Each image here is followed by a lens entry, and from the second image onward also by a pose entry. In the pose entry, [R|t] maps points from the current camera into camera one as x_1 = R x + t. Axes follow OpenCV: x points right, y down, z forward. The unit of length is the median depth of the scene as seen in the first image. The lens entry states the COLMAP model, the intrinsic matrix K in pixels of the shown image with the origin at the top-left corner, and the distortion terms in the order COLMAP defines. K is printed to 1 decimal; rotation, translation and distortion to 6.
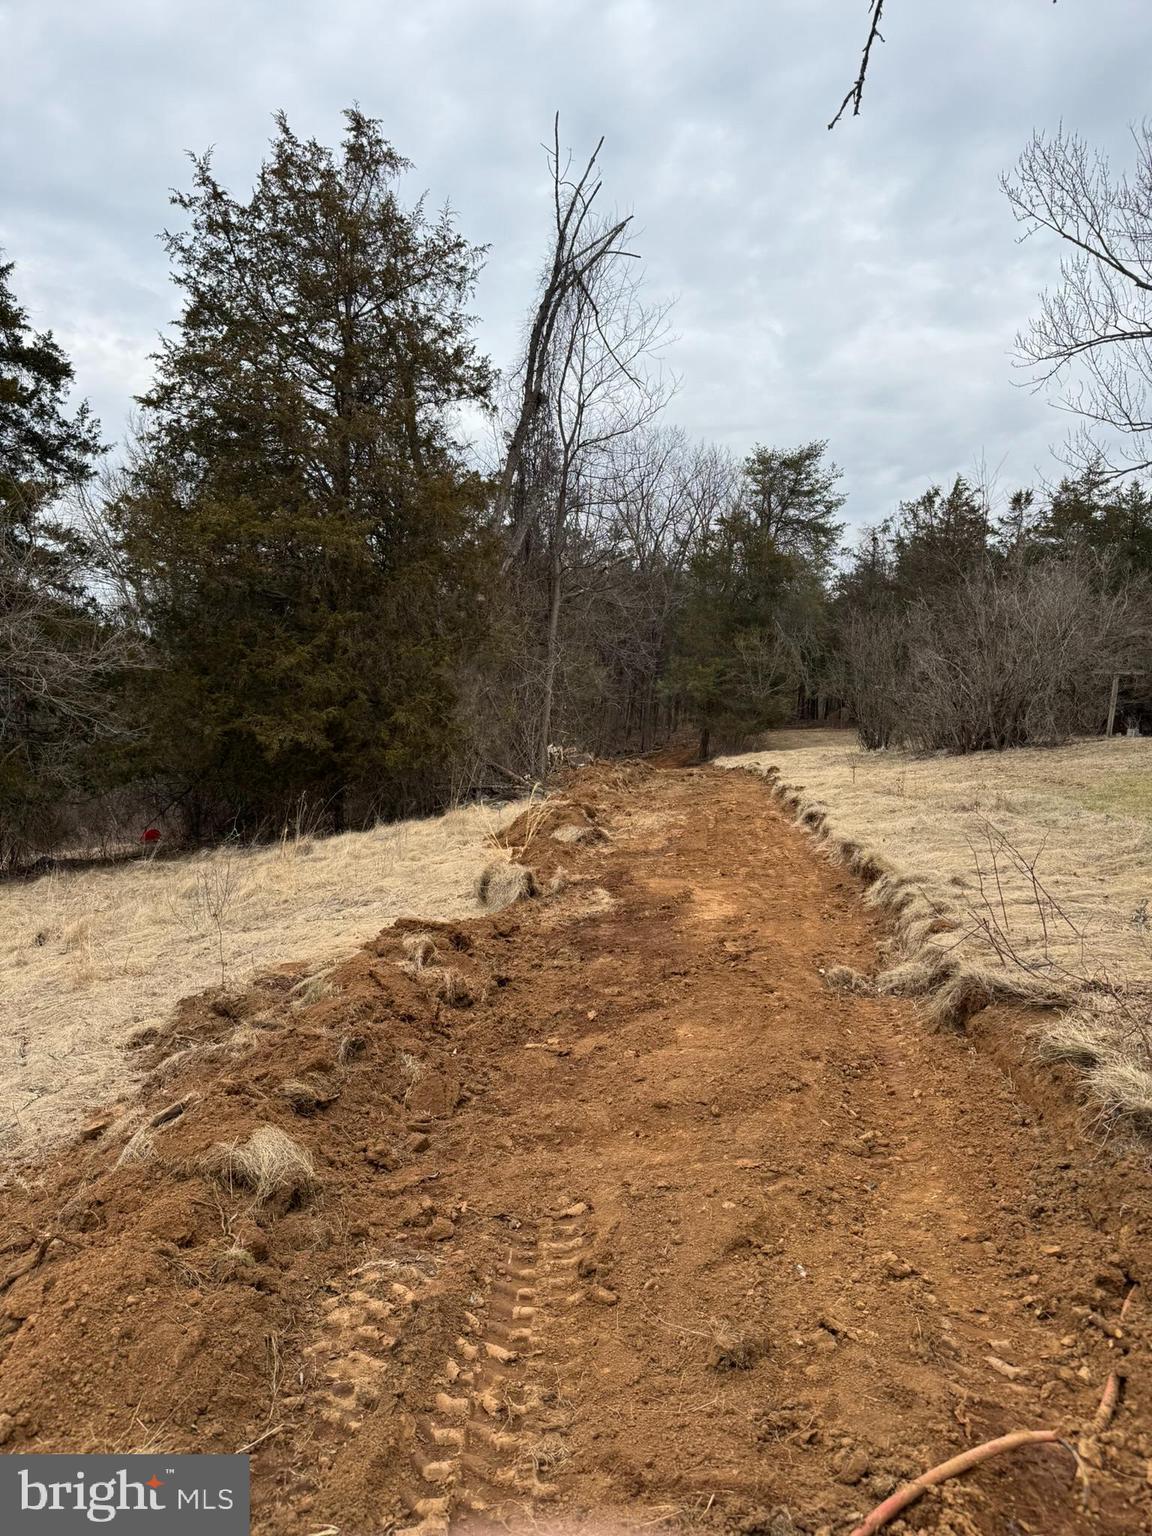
lens RADIAL K [[1072.9, 0, 577.1], [0, 1072.9, 776.9], [0, 0, 1]] dist [0.009926, -0.025848]
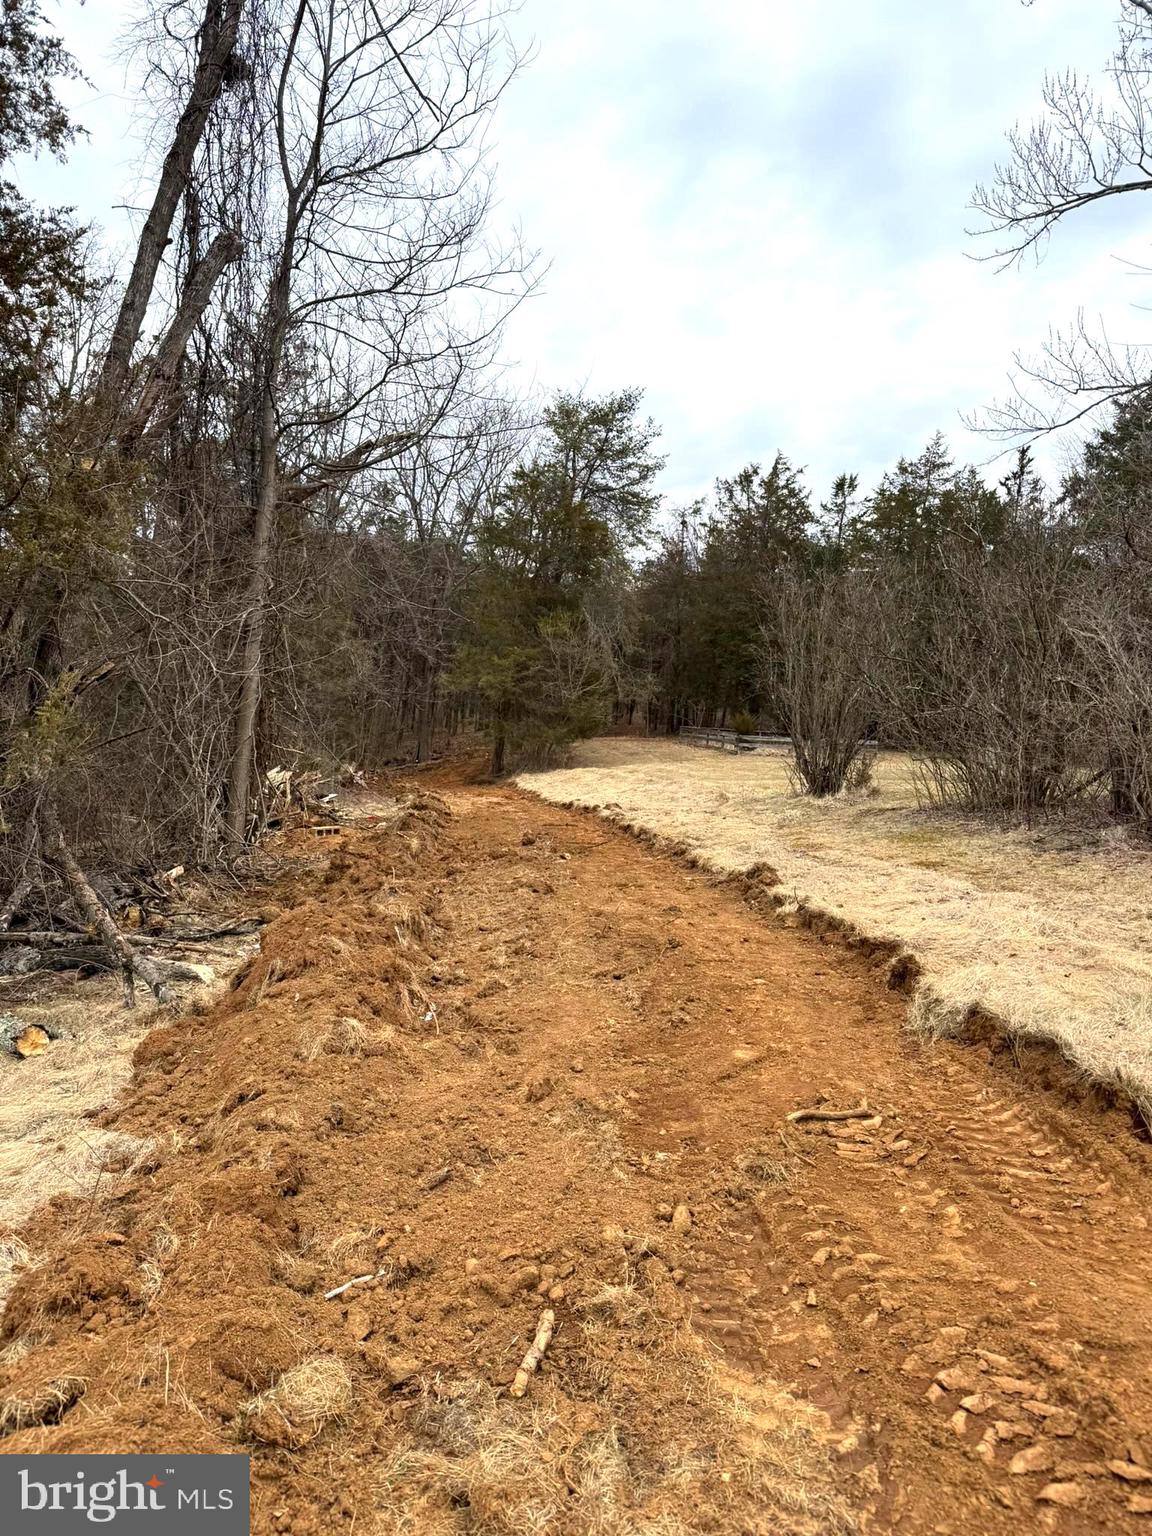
lens RADIAL K [[1072.9, 0, 591.3], [0, 1072.9, 821.0], [0, 0, 1]] dist [0.009926, -0.025848]
pose [[0.974277, -0.000777, 0.225352, 0.015904], [-0.008275, 0.999196, 0.039223, -0.037542], [-0.225201, -0.040079, 0.973488, 0.555950]]
